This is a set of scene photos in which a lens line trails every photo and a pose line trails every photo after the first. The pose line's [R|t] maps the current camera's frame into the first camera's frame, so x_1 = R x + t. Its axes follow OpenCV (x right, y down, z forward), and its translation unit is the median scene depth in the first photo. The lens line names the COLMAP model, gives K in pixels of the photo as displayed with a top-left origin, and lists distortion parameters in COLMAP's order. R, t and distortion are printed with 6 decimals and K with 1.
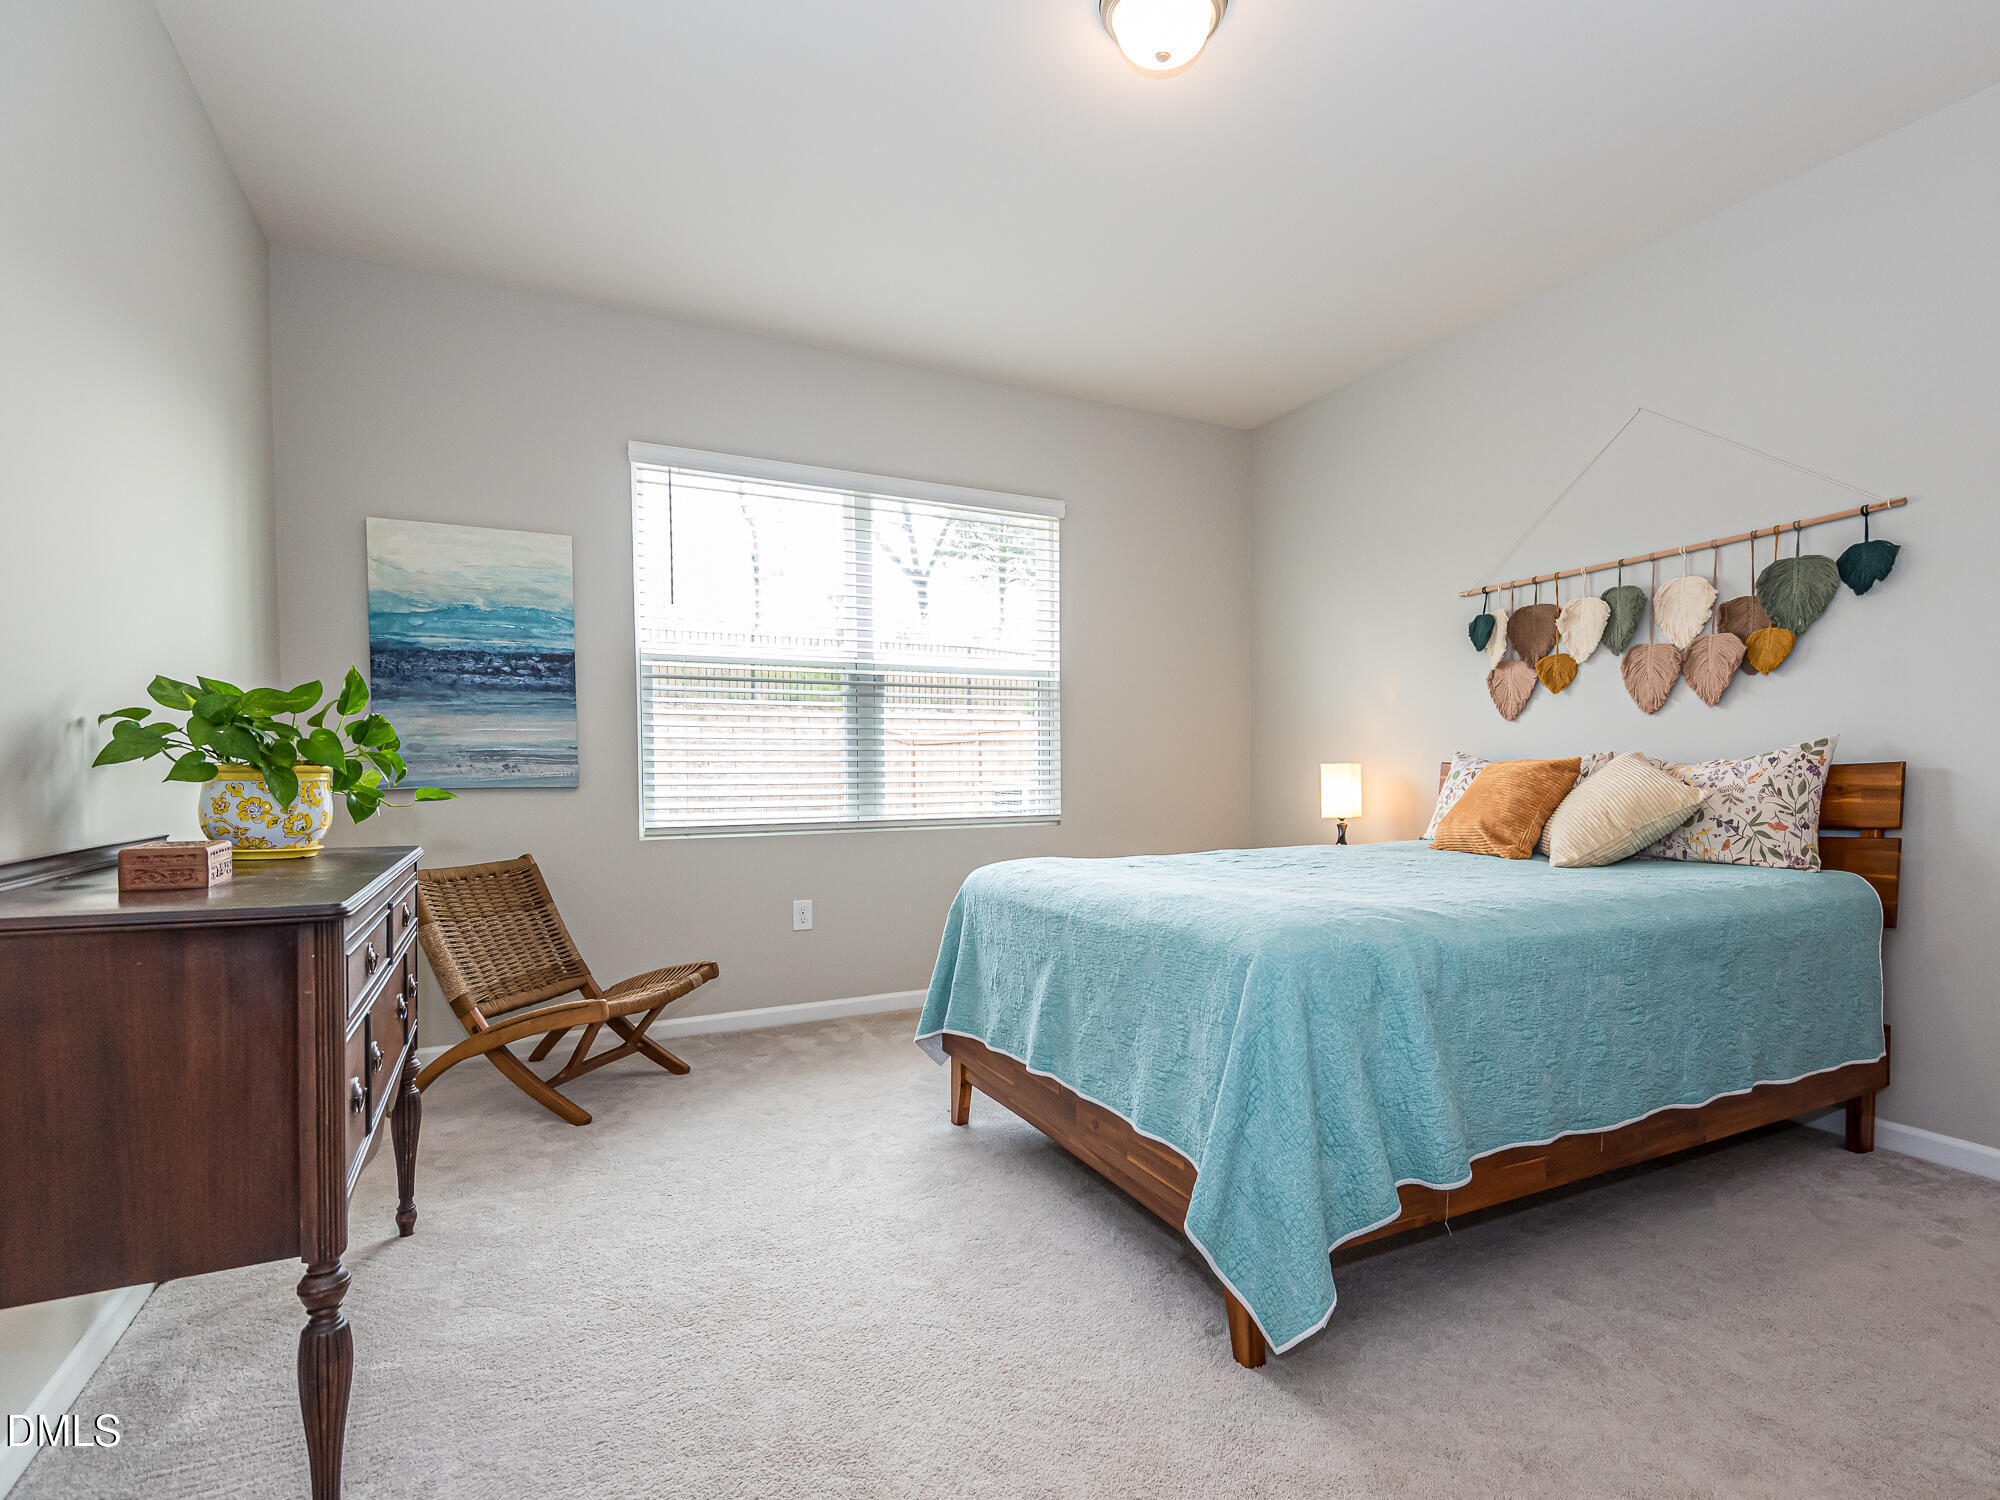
lens RADIAL K [[1023.9, 0, 1040.1], [0, 1023.9, 772.1], [0, 0, 1]] dist [0.024350, -0.013056]
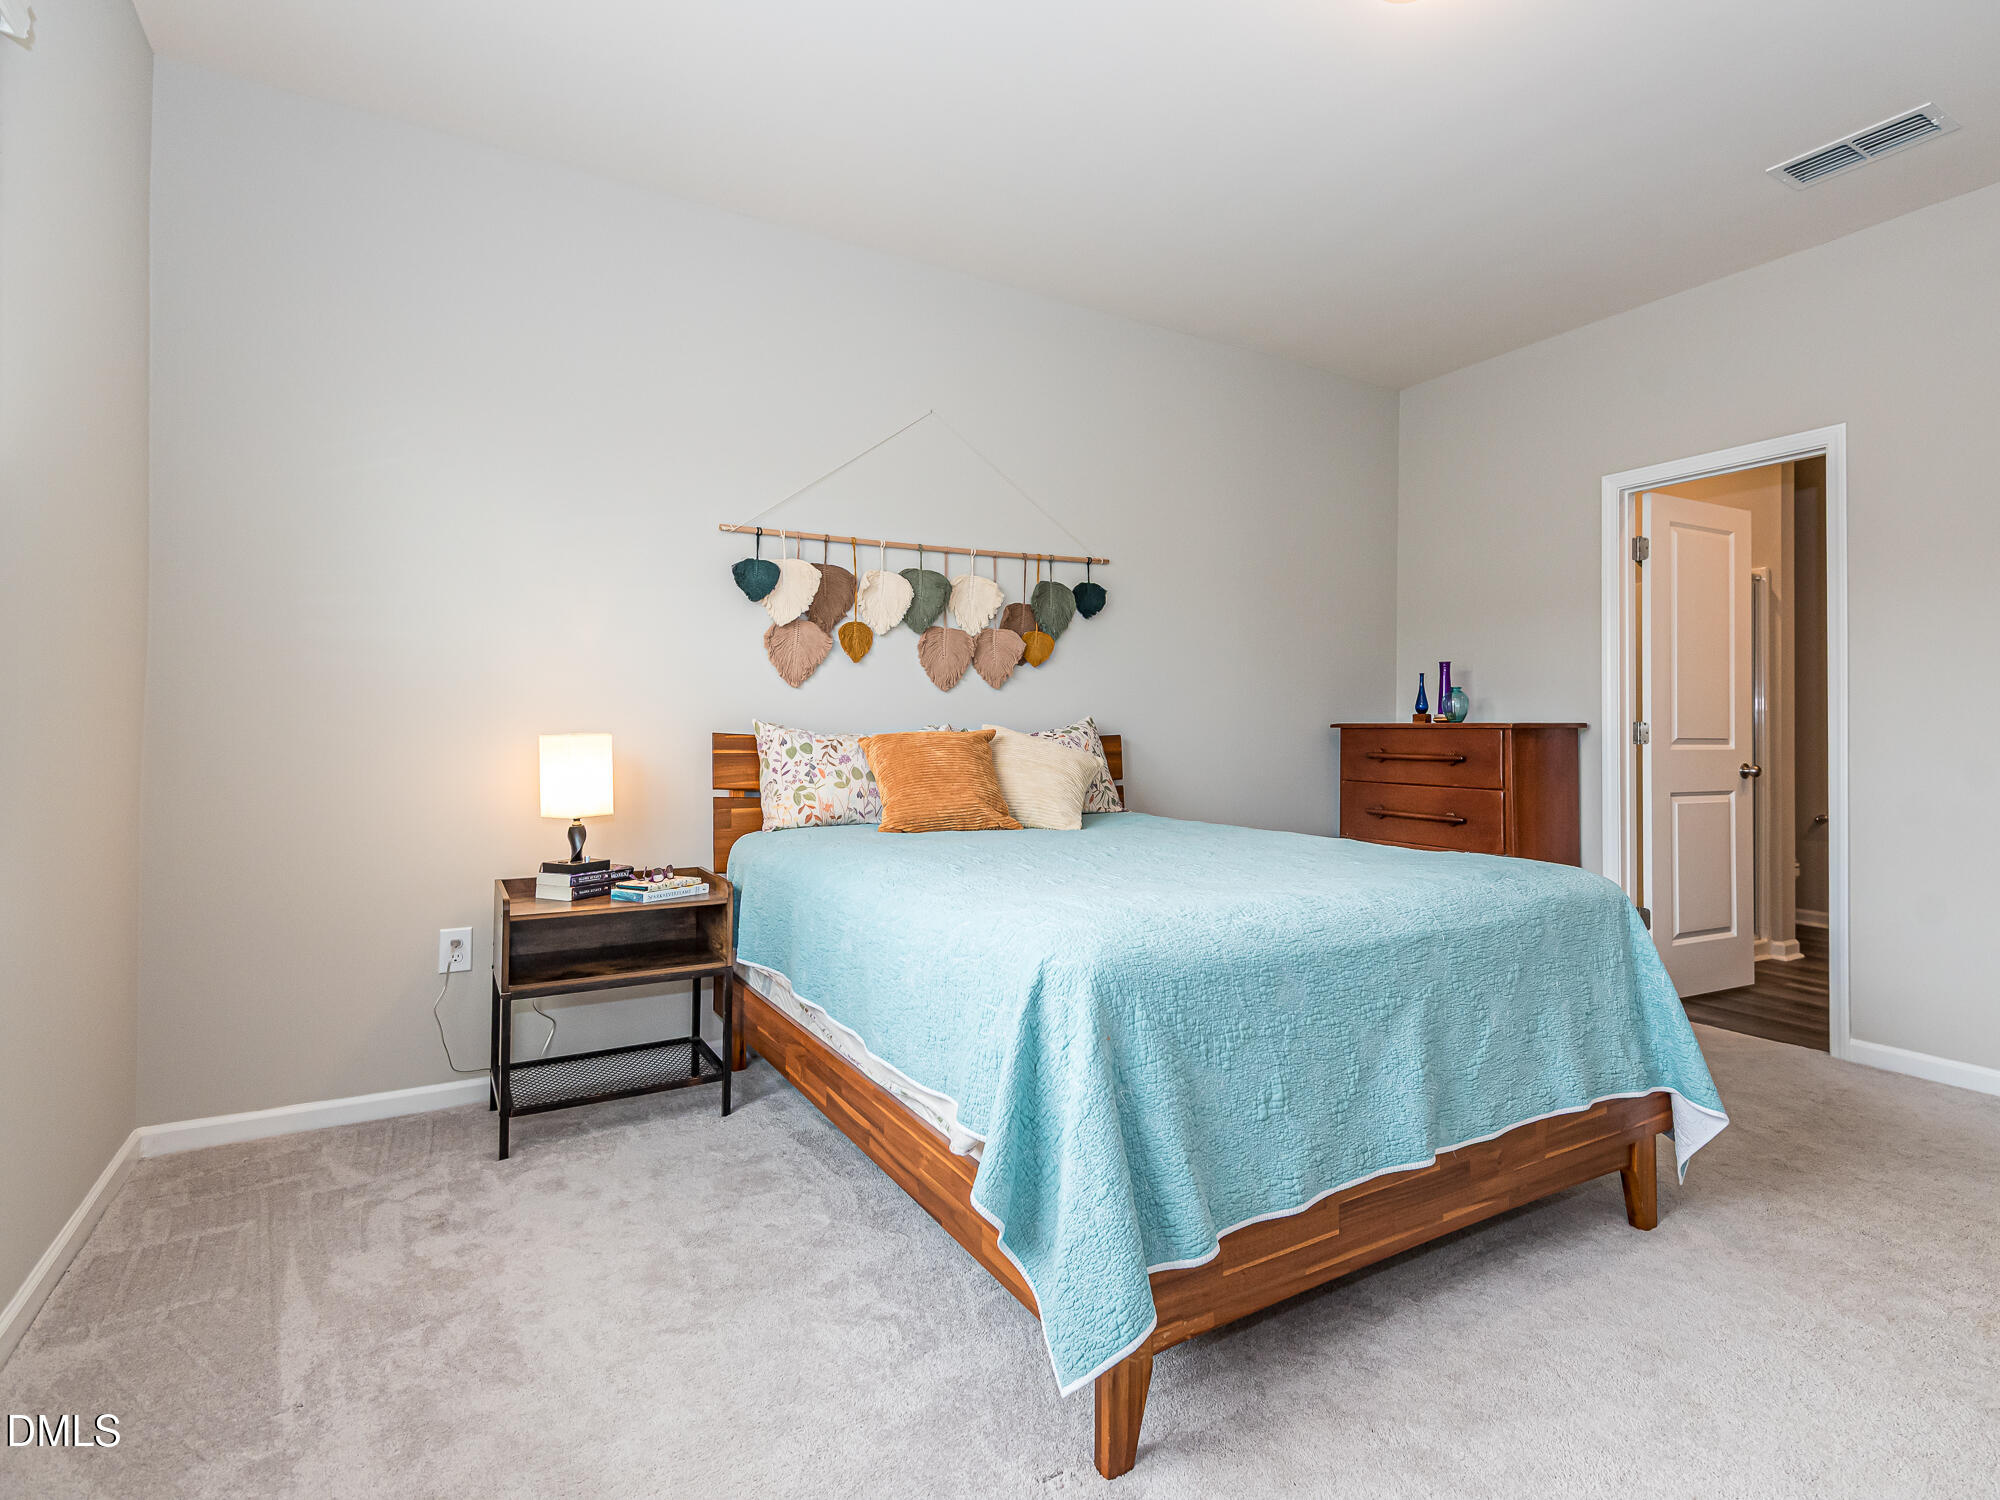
lens RADIAL K [[1023.9, 0, 1054.7], [0, 1023.9, 739.7], [0, 0, 1]] dist [0.024350, -0.013056]
pose [[-0.089705, -0.001290, 0.995968, -0.554556], [0.003799, 0.999991, 0.001637, -0.005246], [-0.995961, 0.003931, -0.089700, 1.048235]]
